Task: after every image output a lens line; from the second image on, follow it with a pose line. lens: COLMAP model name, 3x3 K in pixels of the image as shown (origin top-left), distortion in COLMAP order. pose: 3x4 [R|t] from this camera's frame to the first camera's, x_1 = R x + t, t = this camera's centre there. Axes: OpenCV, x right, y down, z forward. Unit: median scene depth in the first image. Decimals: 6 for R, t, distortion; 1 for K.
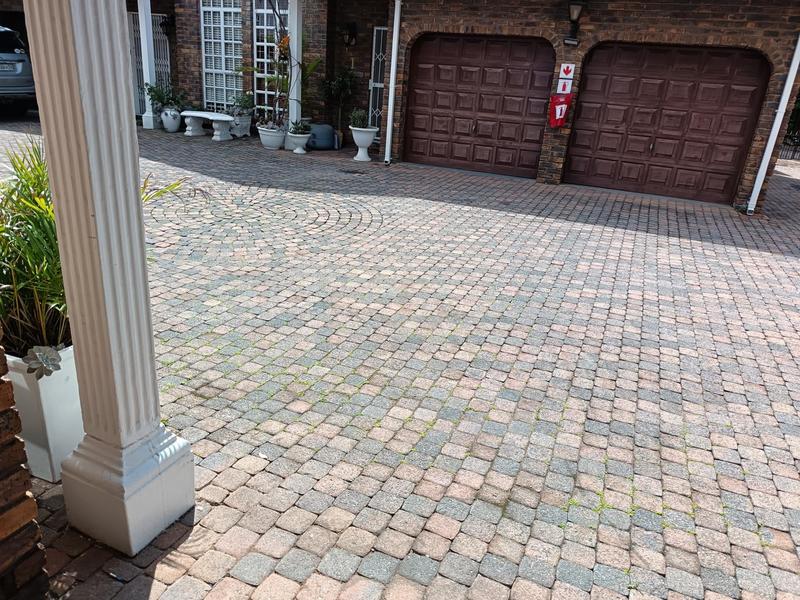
lens RADIAL K [[560.4, 0, 400.0], [0, 560.4, 300.0], [0, 0, 1]] dist [0.114124, -0.178771]
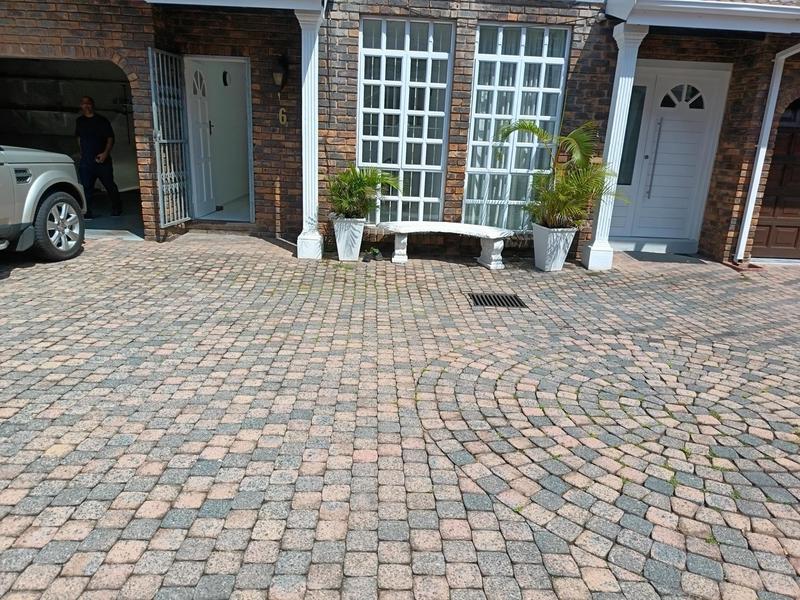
lens RADIAL K [[560.4, 0, 400.0], [0, 560.4, 300.0], [0, 0, 1]] dist [0.114124, -0.178771]
pose [[-0.898566, 0.002849, -0.438830, 0.242559], [-0.256723, 0.807599, 0.530920, -0.589614], [0.355911, 0.589725, -0.724950, 1.613366]]
